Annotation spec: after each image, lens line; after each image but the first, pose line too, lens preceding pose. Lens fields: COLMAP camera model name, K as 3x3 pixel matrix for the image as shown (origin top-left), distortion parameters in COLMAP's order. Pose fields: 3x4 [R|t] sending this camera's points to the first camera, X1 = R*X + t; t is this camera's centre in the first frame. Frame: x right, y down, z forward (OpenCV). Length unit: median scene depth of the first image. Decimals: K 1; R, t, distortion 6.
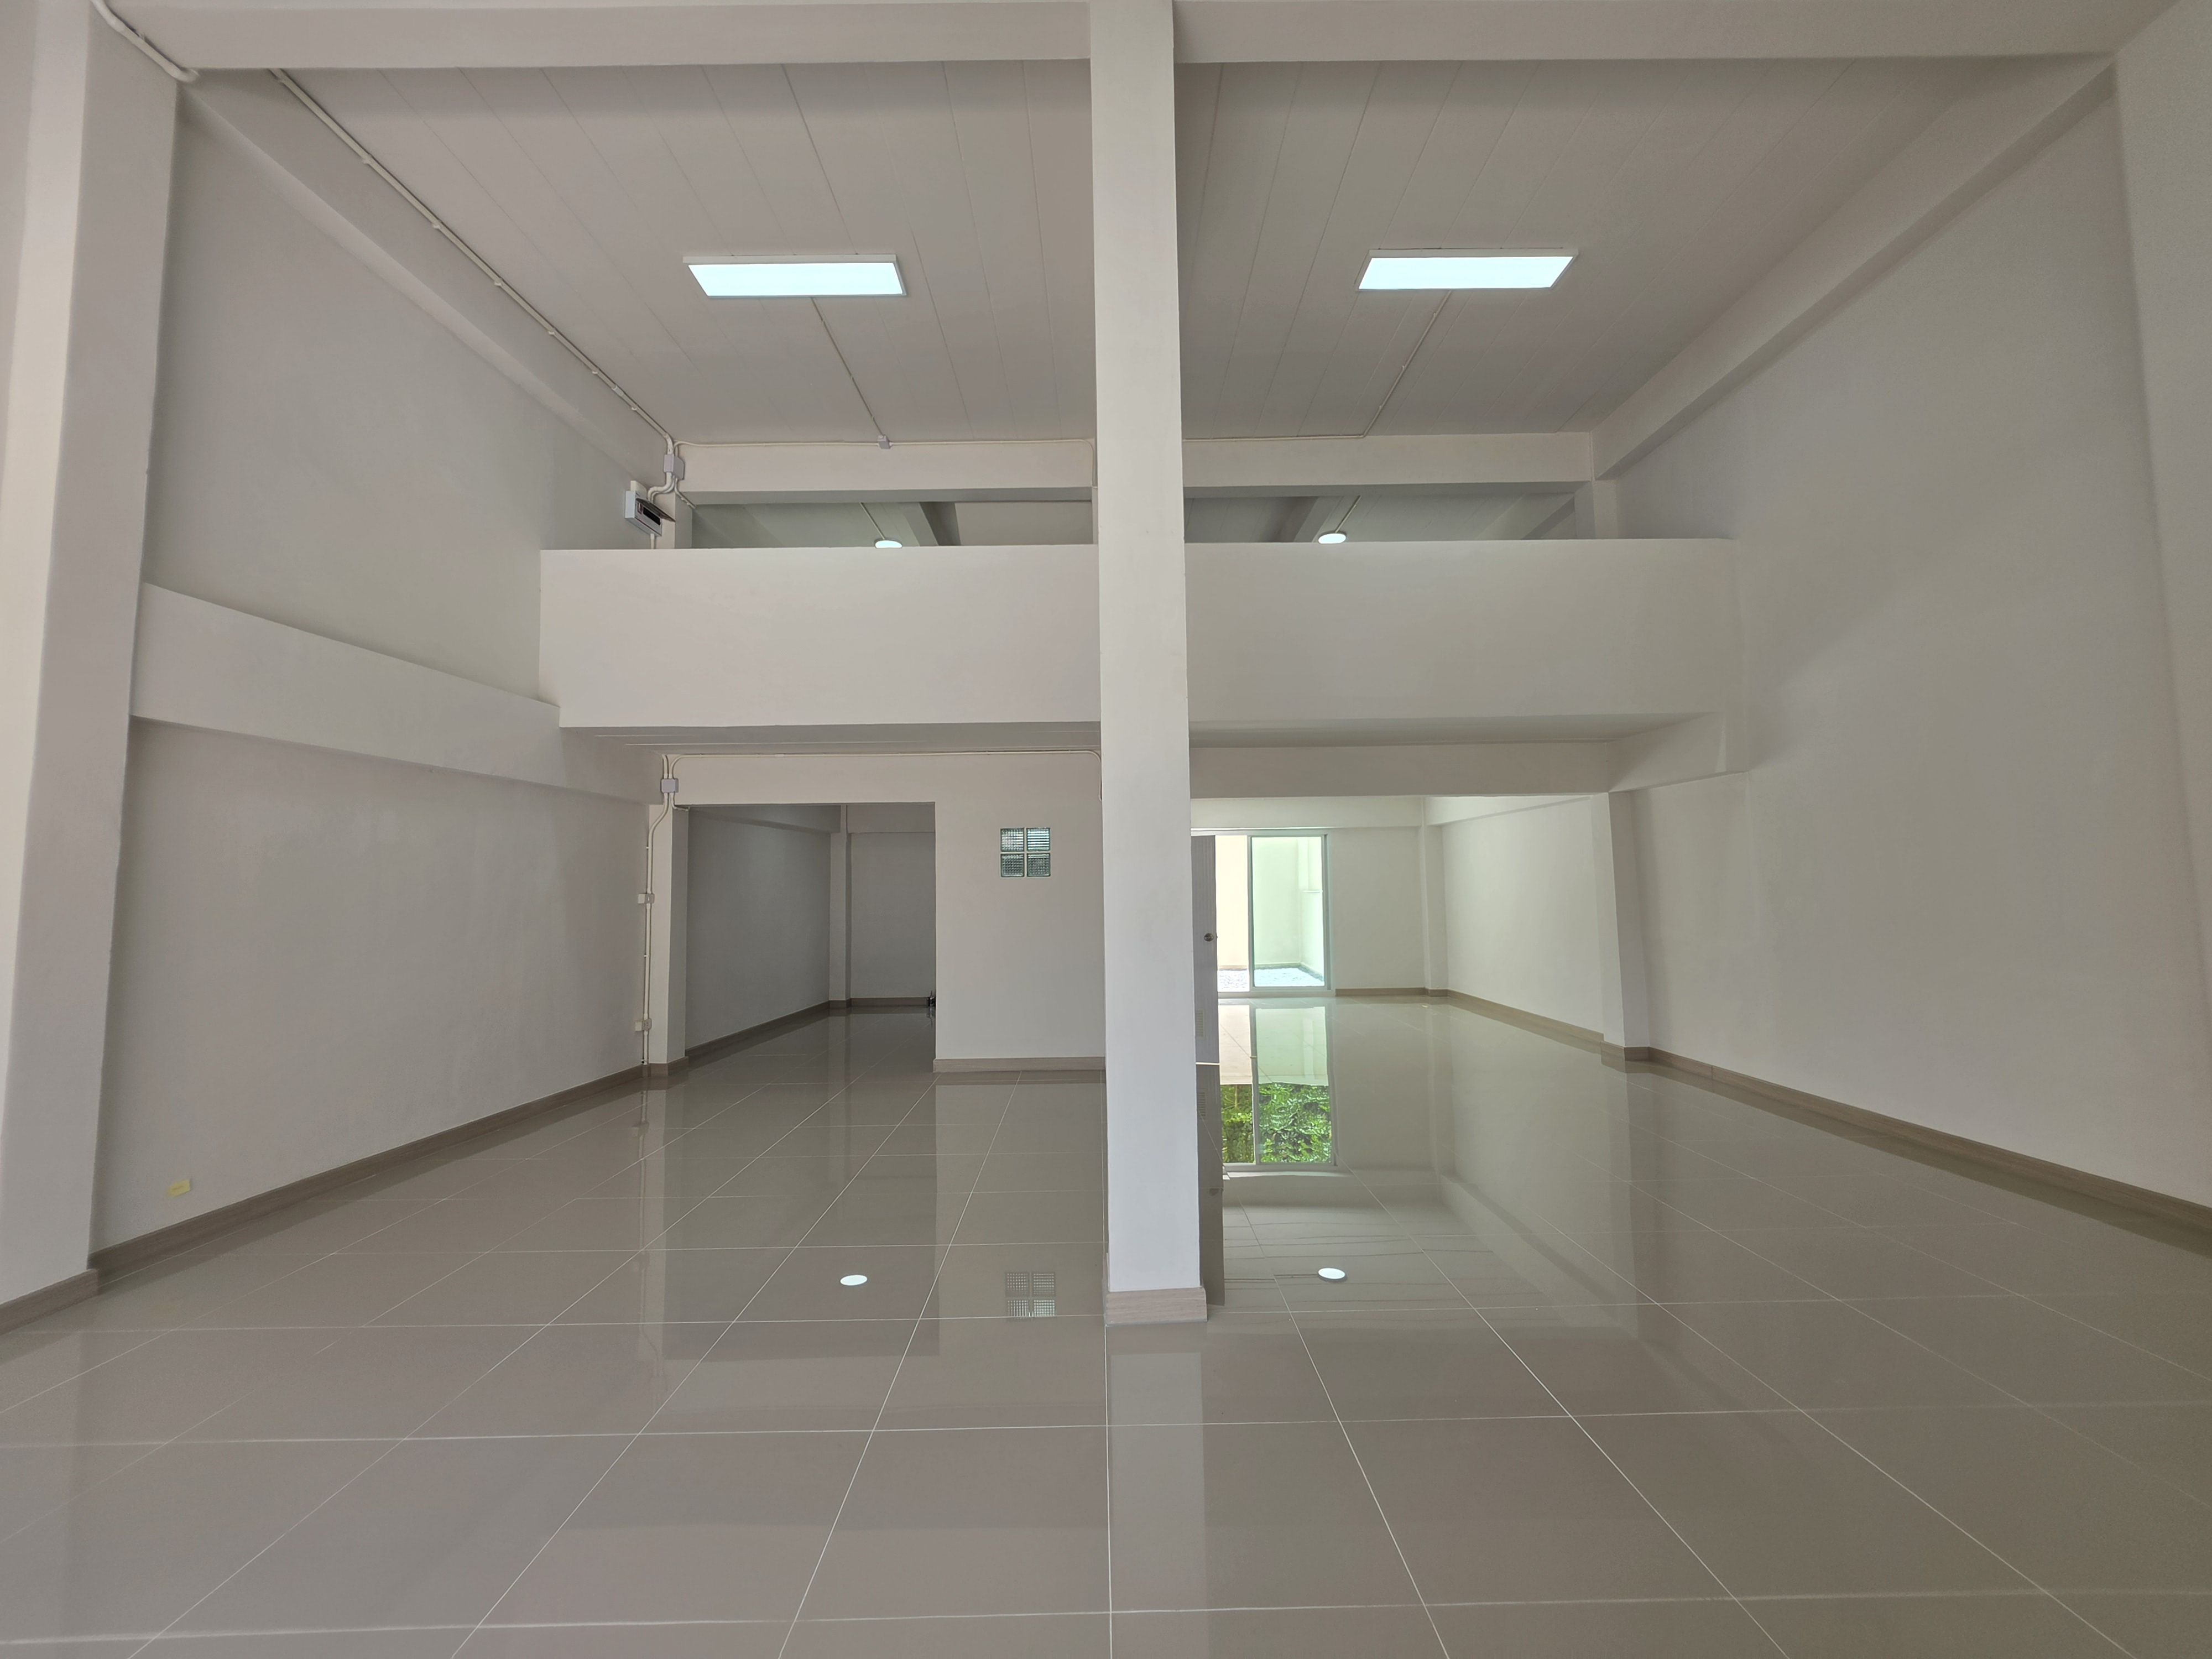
lens RADIAL K [[880.2, 0, 1108.3], [0, 880.2, 825.1], [0, 0, 1]] dist [0.001140, -0.000132]
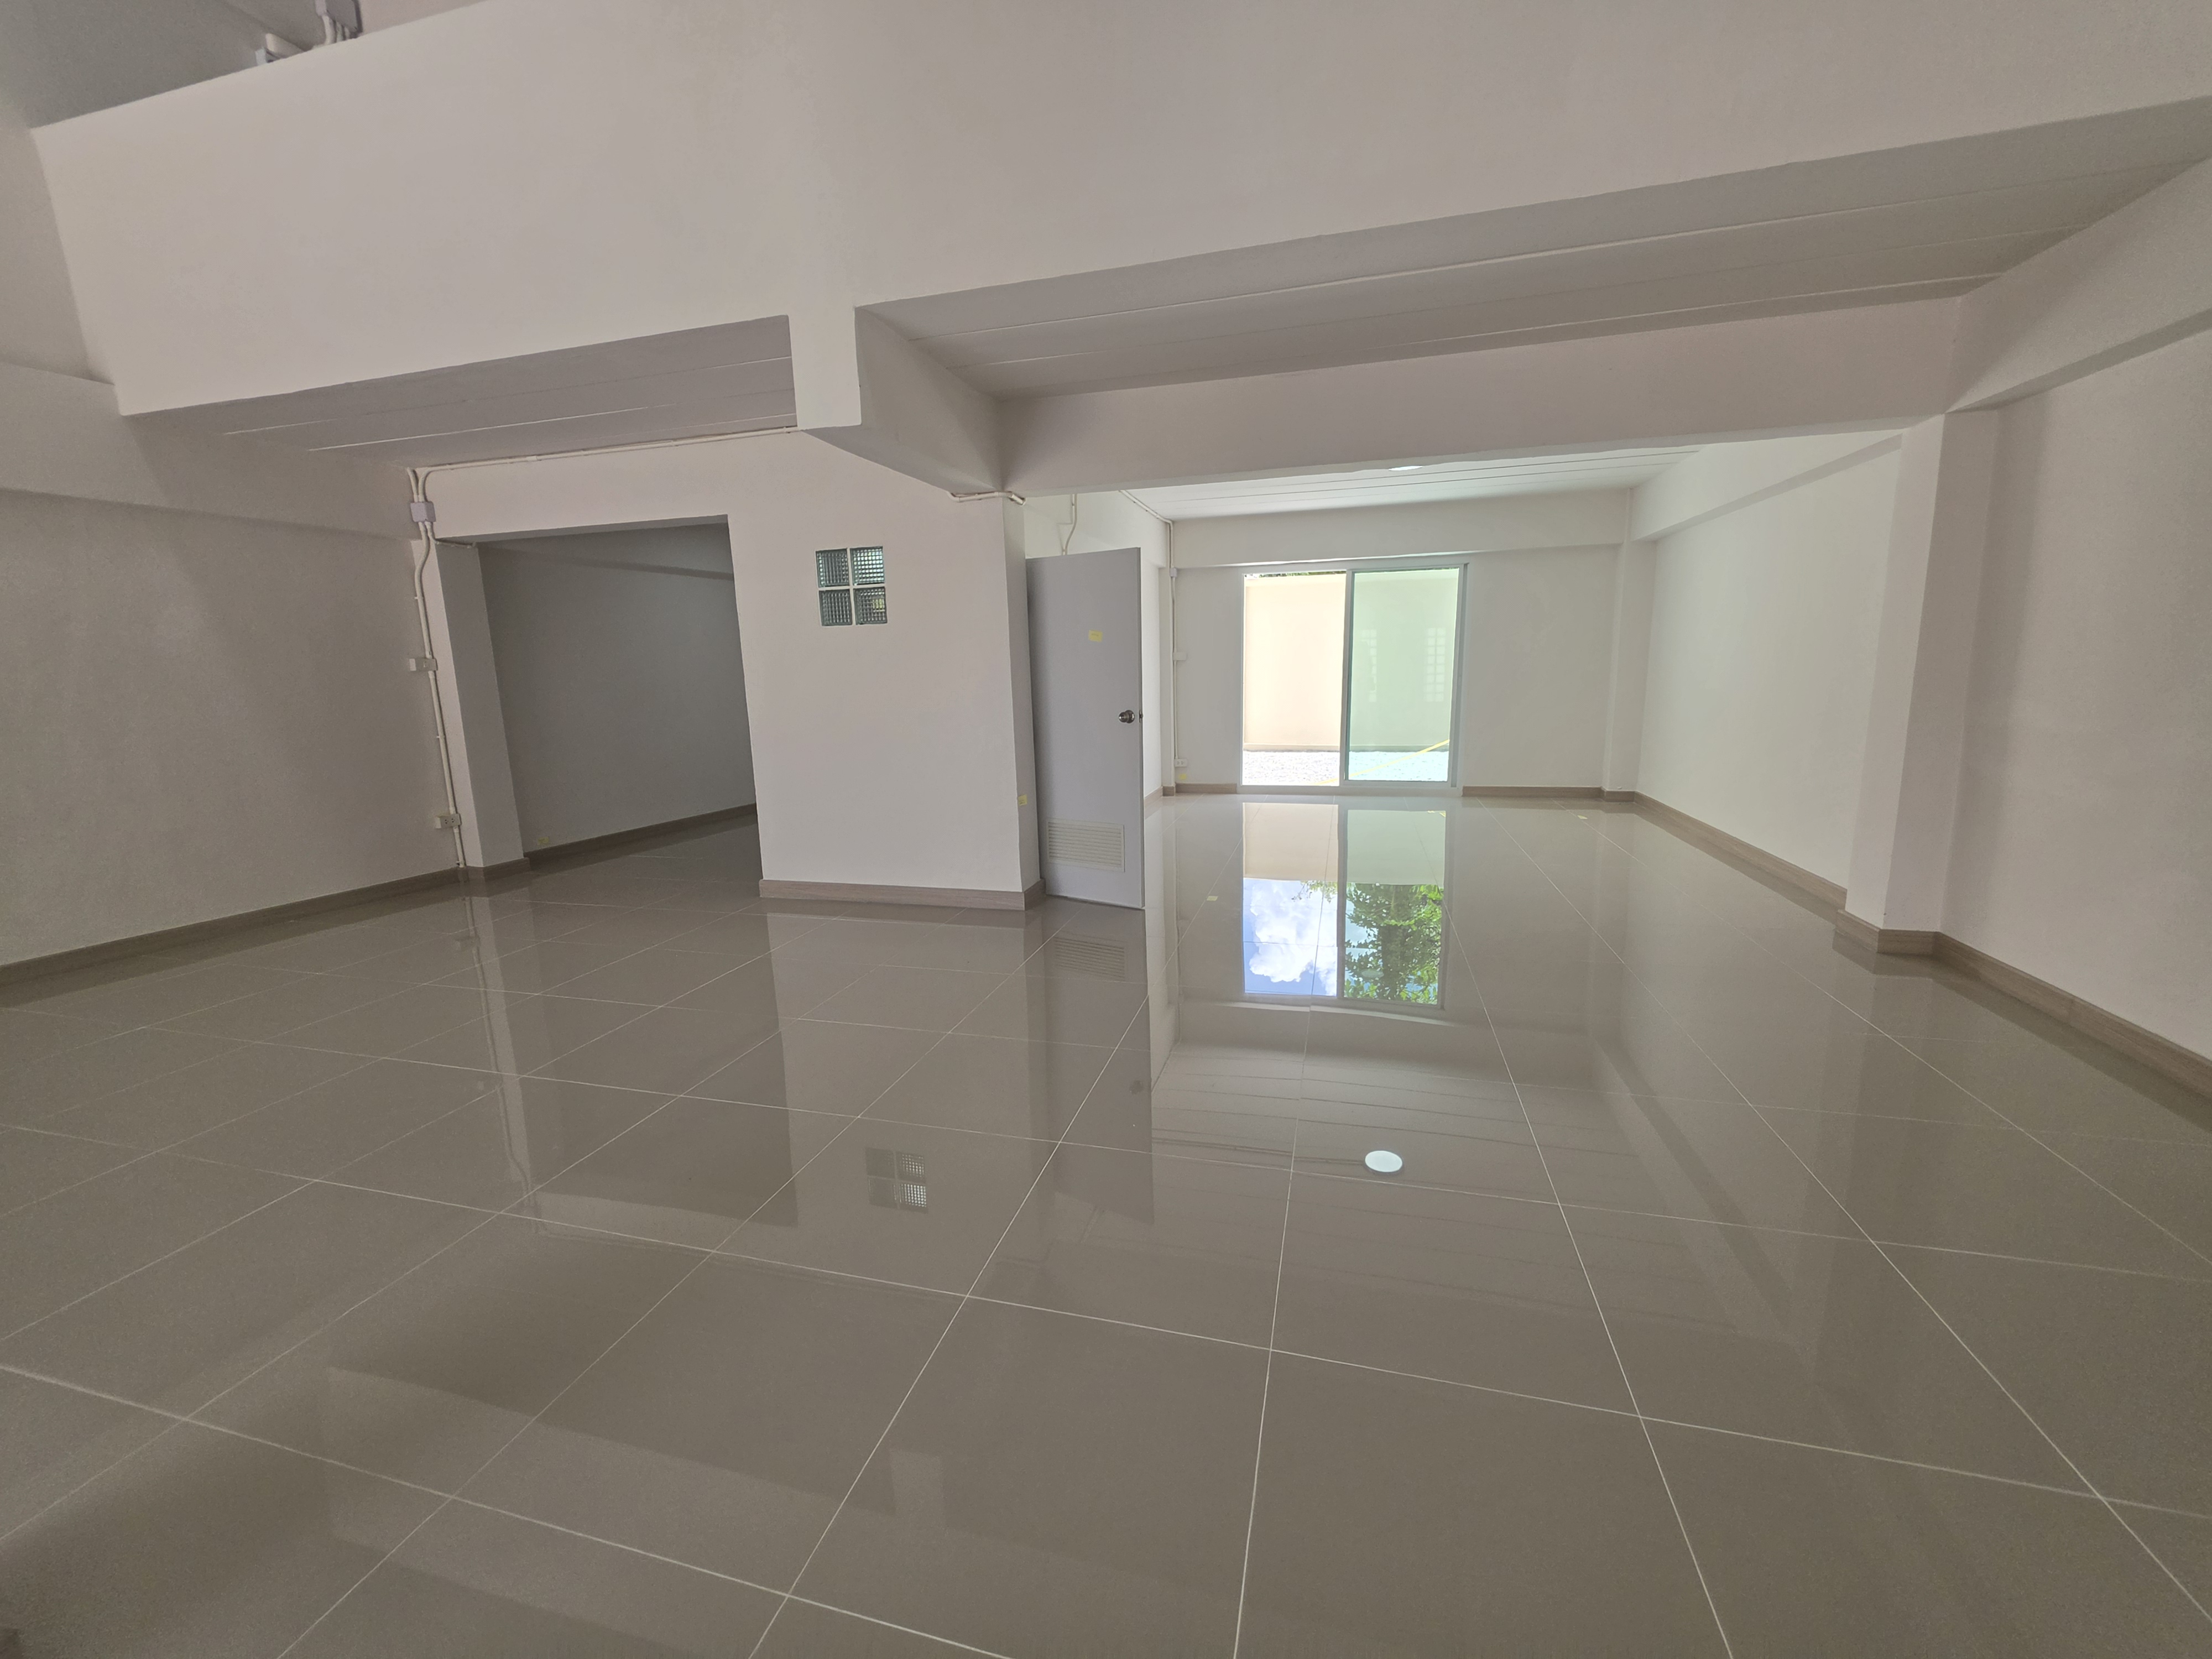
lens RADIAL K [[880.2, 0, 1110.3], [0, 880.2, 821.9], [0, 0, 1]] dist [0.001140, -0.000132]
pose [[0.962599, 0.036738, -0.268427, 0.277457], [0.031983, 0.968427, 0.247236, 0.044245], [0.269035, -0.246574, 0.931032, 0.394742]]
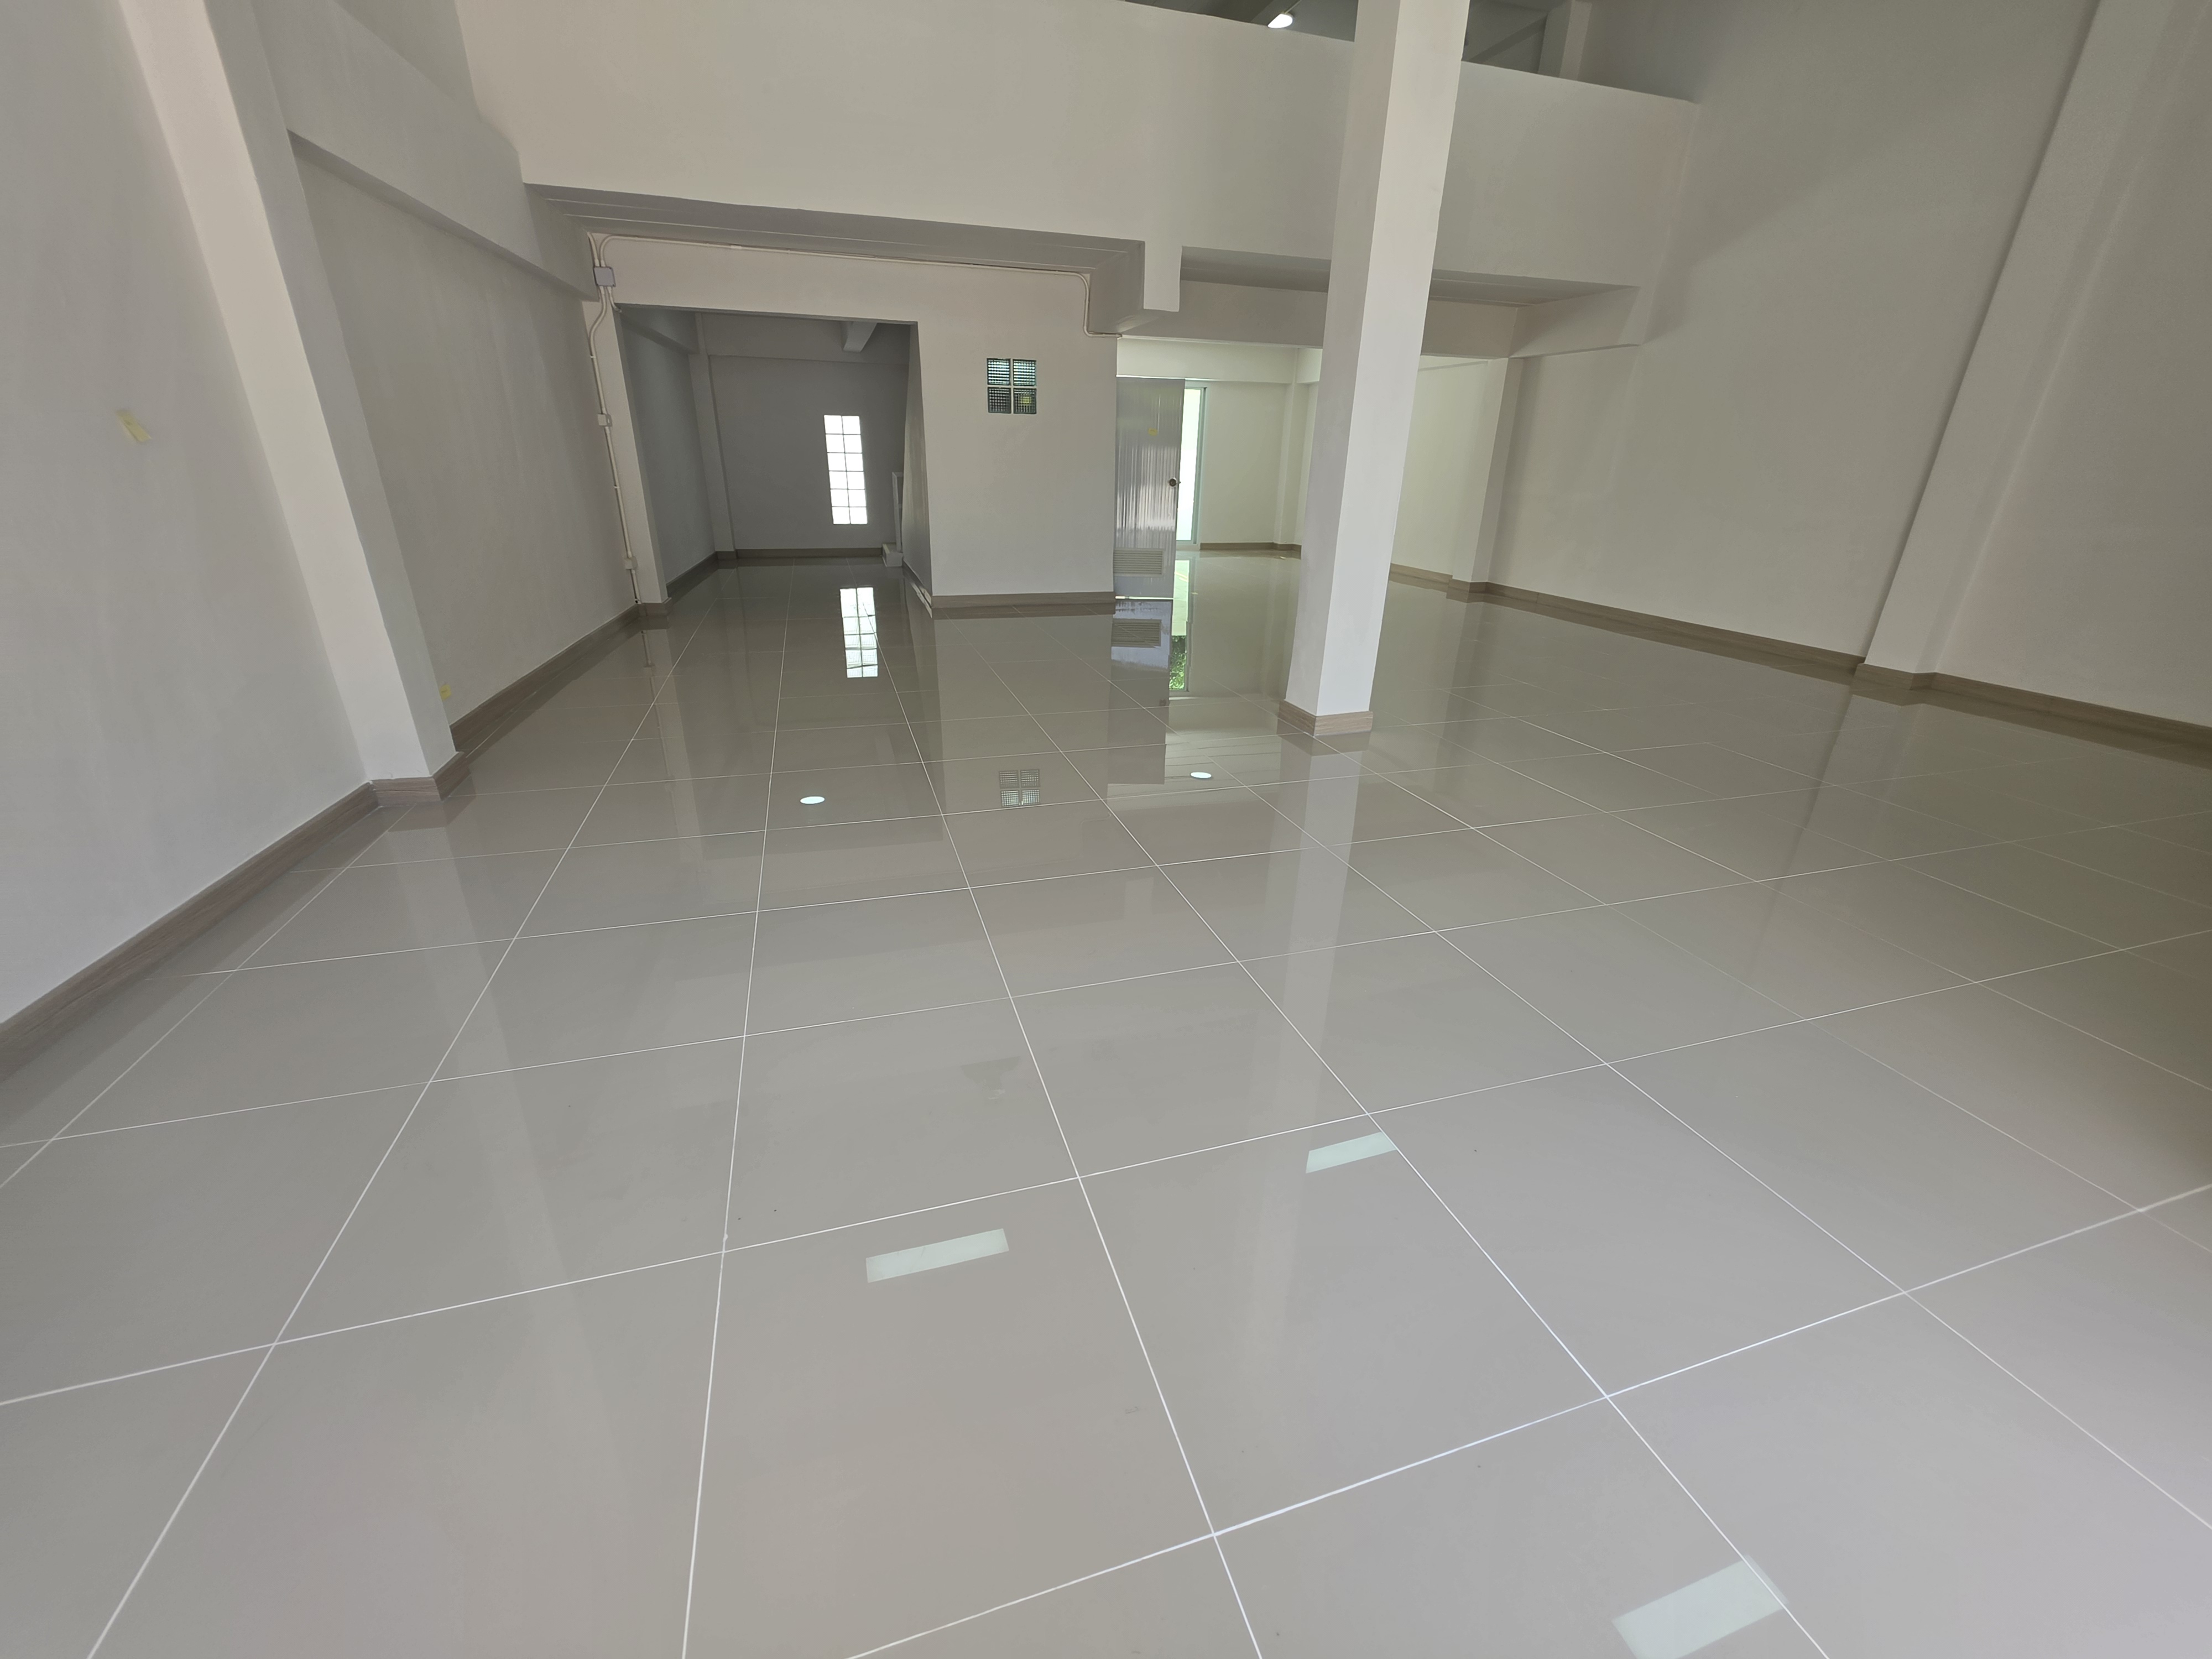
lens RADIAL K [[880.2, 0, 1093.6], [0, 880.2, 816.5], [0, 0, 1]] dist [0.001140, -0.000132]
pose [[0.958396, -0.077590, 0.274695, -0.318459], [-0.053517, 0.896437, 0.439927, 0.023086], [-0.280380, -0.436326, 0.854989, -0.092538]]
